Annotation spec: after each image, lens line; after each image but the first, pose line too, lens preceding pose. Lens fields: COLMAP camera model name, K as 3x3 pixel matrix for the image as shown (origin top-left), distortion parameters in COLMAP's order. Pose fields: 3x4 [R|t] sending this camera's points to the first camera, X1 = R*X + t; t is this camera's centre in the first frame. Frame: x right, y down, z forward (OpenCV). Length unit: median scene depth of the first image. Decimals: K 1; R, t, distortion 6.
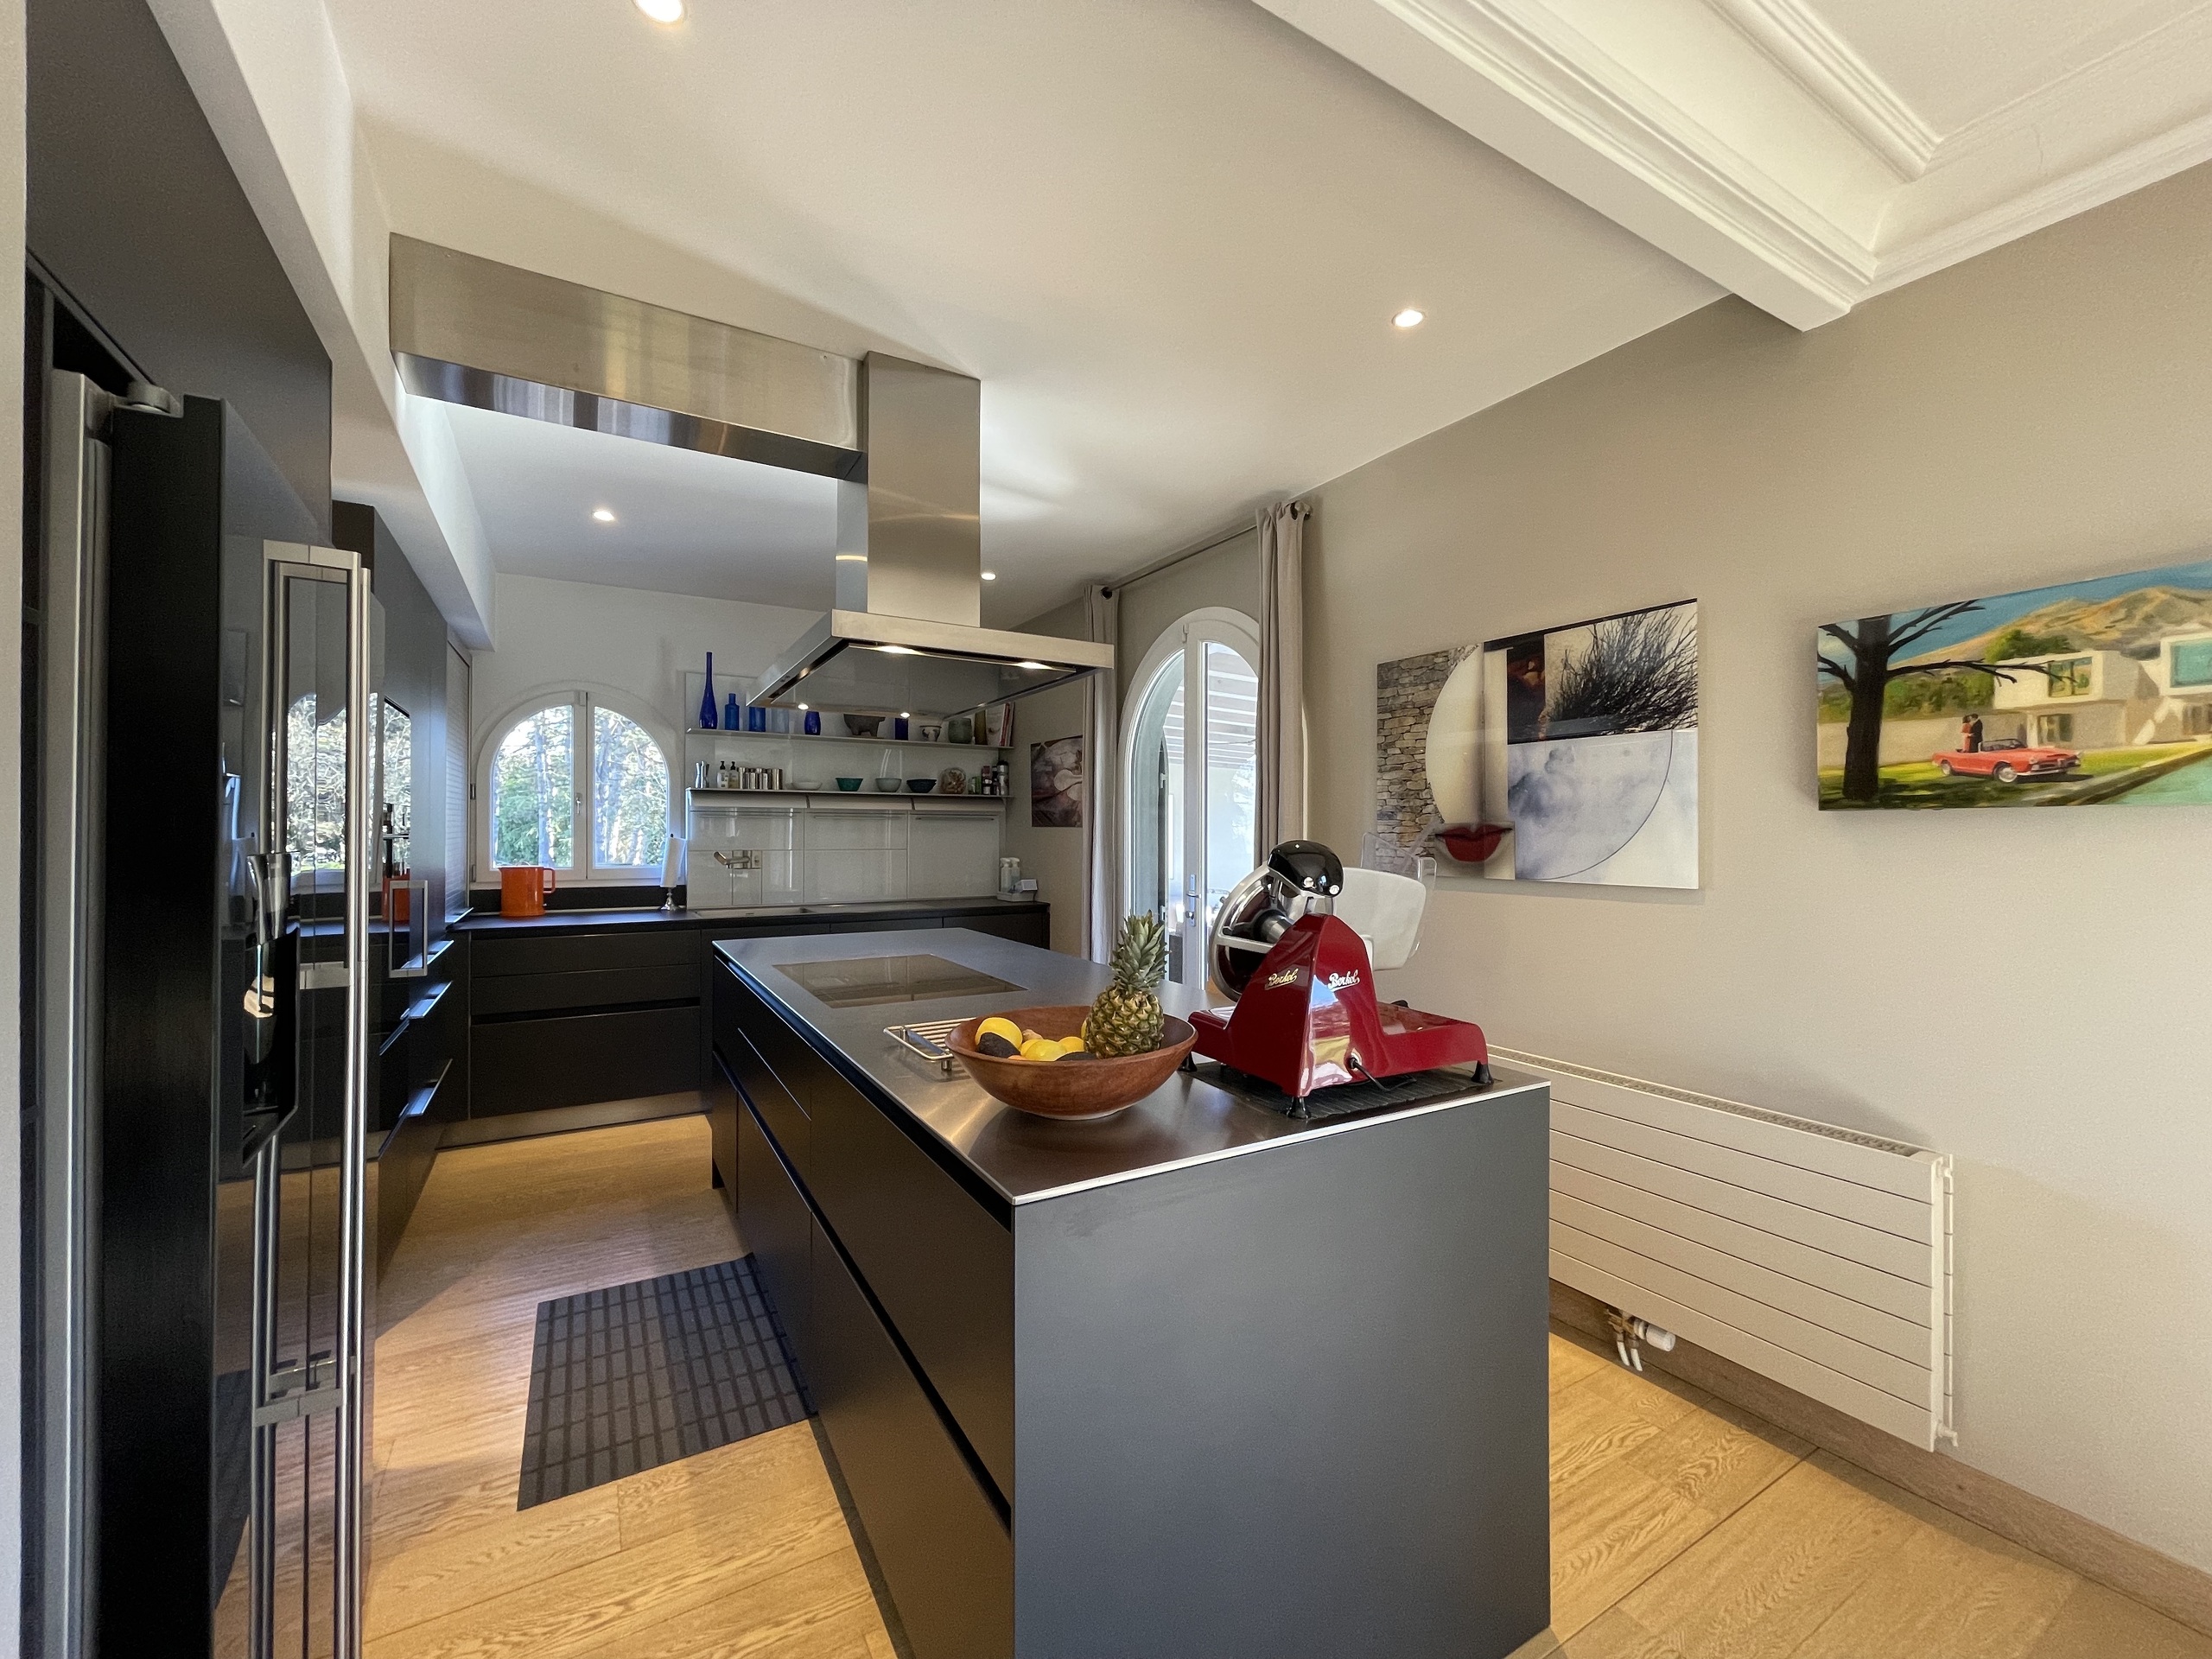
lens RADIAL K [[895.2, 0, 1097.0], [0, 895.2, 829.2], [0, 0, 1]] dist [0.000883, 0.000675]
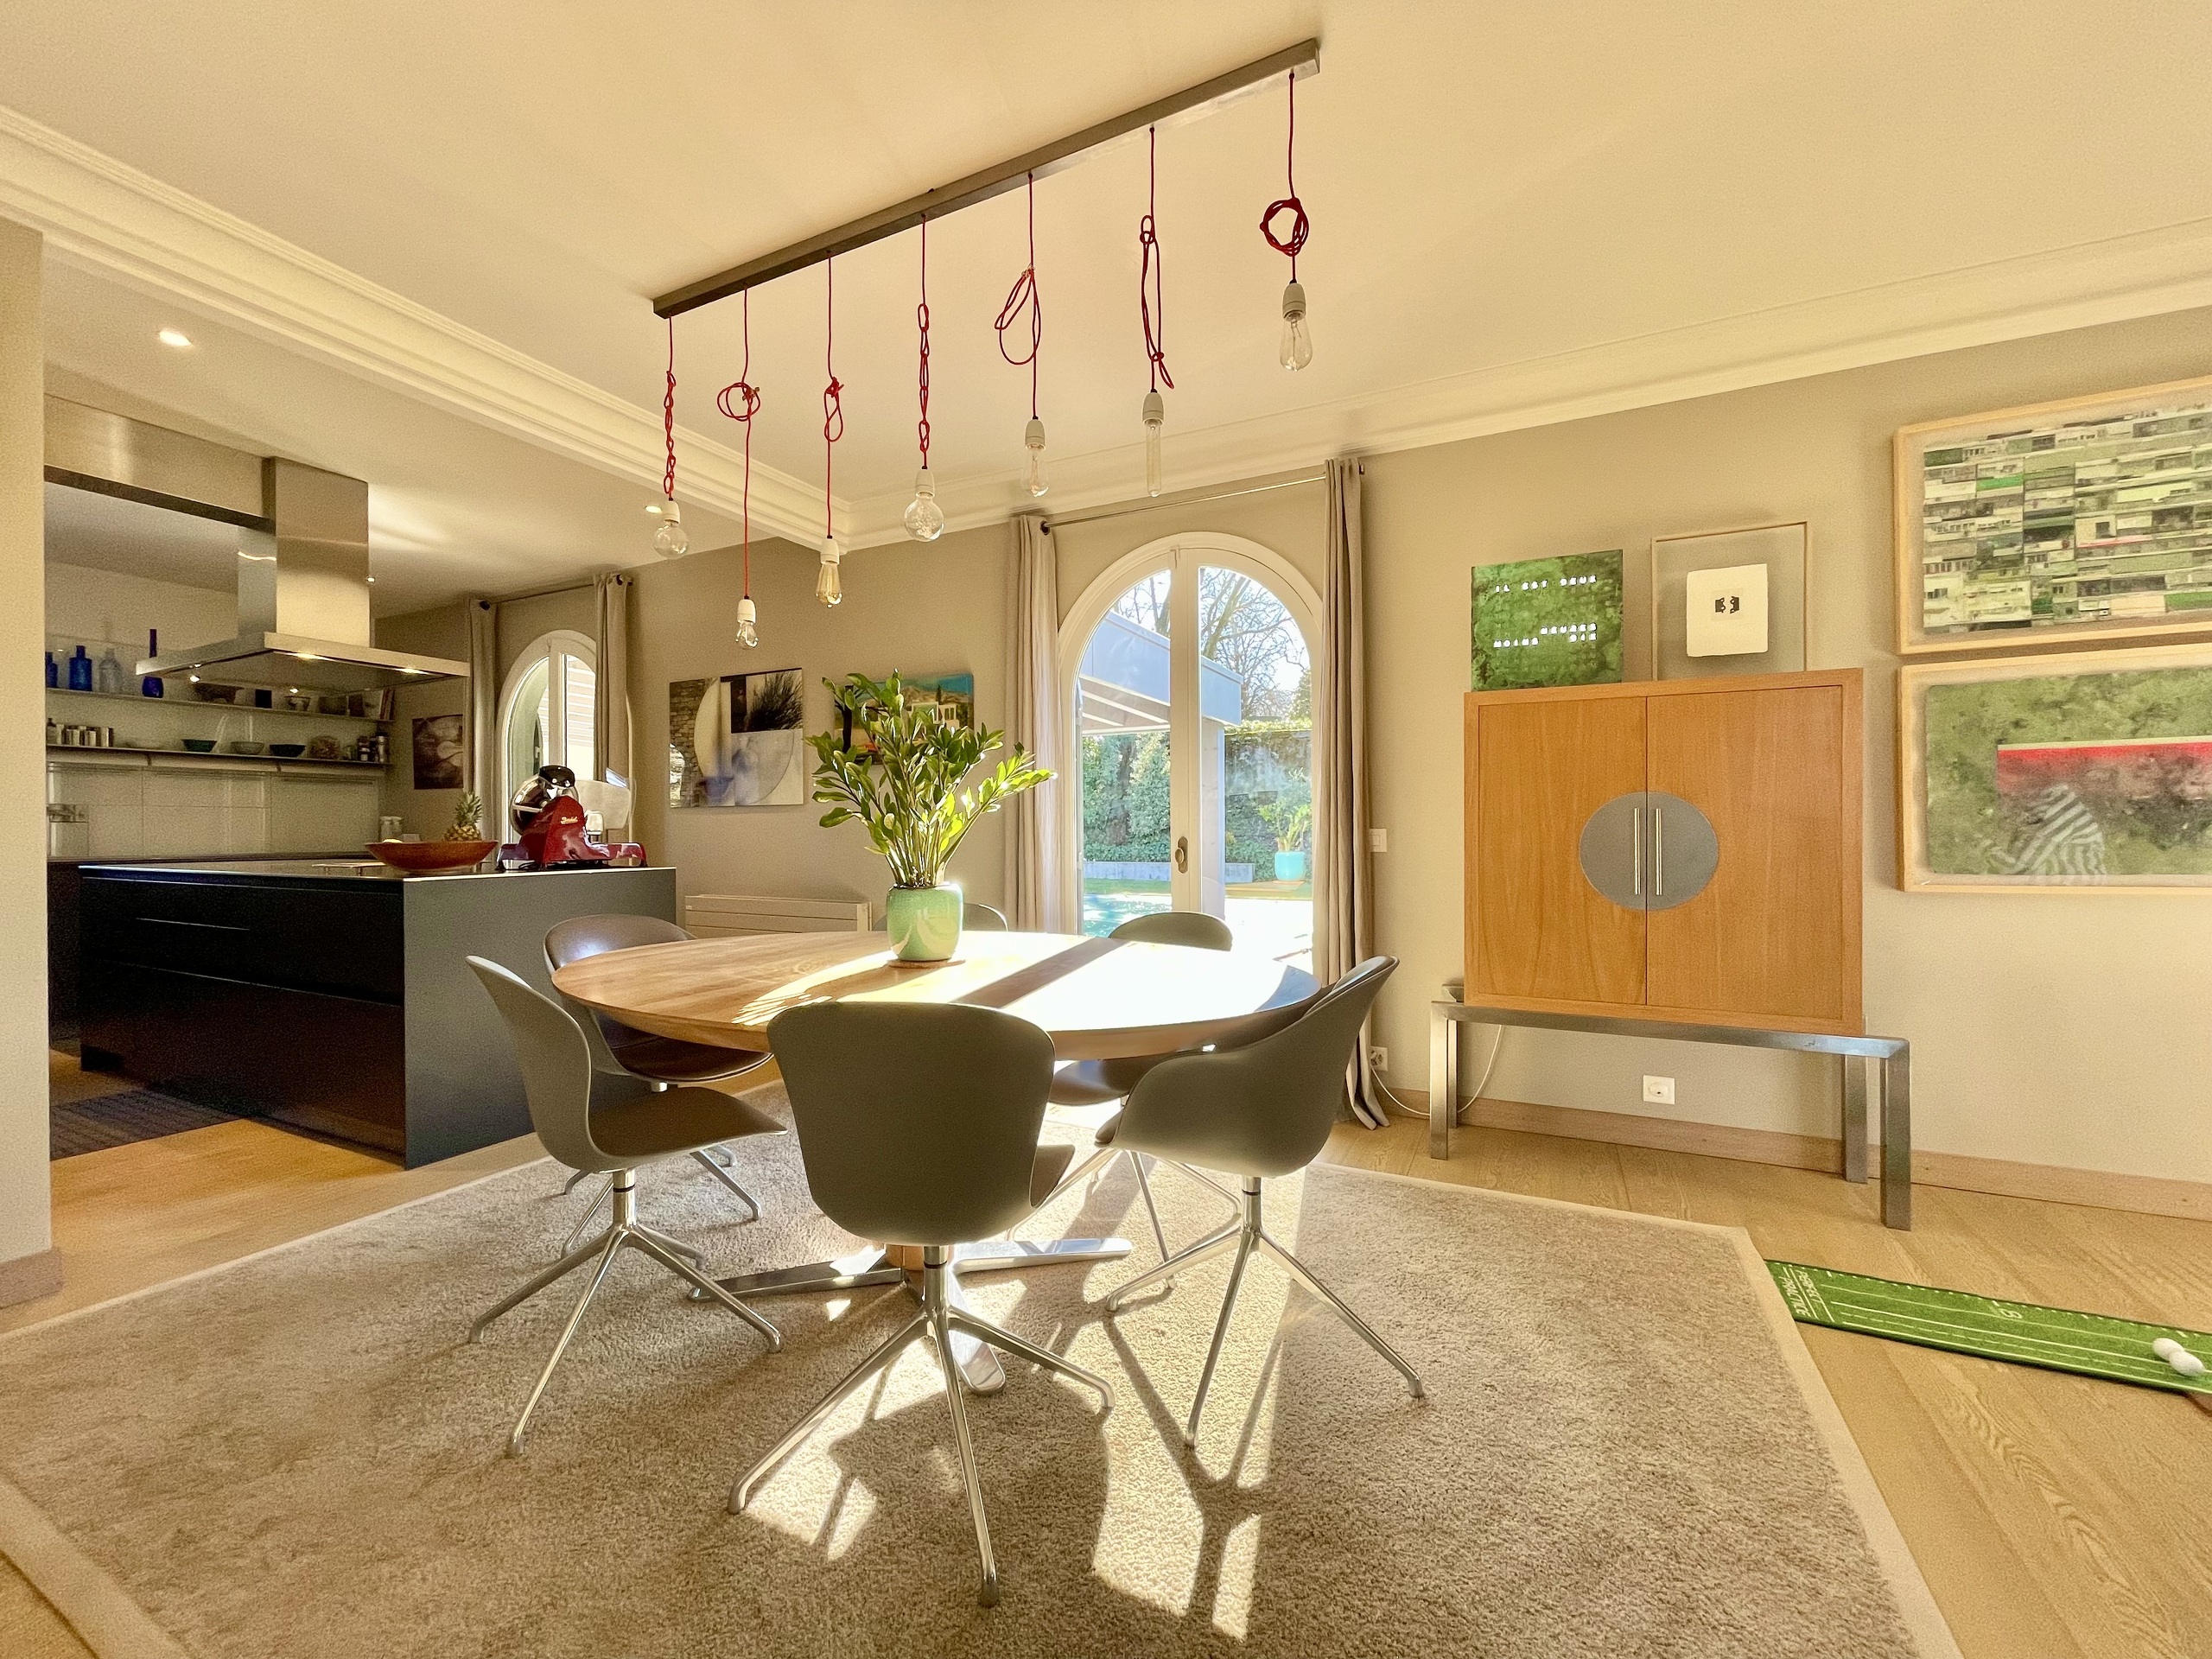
lens RADIAL K [[895.2, 0, 1097.0], [0, 895.2, 829.2], [0, 0, 1]] dist [0.000883, 0.000675]
pose [[0.839196, -0.005767, 0.543799, 0.061664], [0.004349, 0.999983, 0.003894, 0.076375], [-0.543812, -0.000903, 0.839206, -0.737487]]
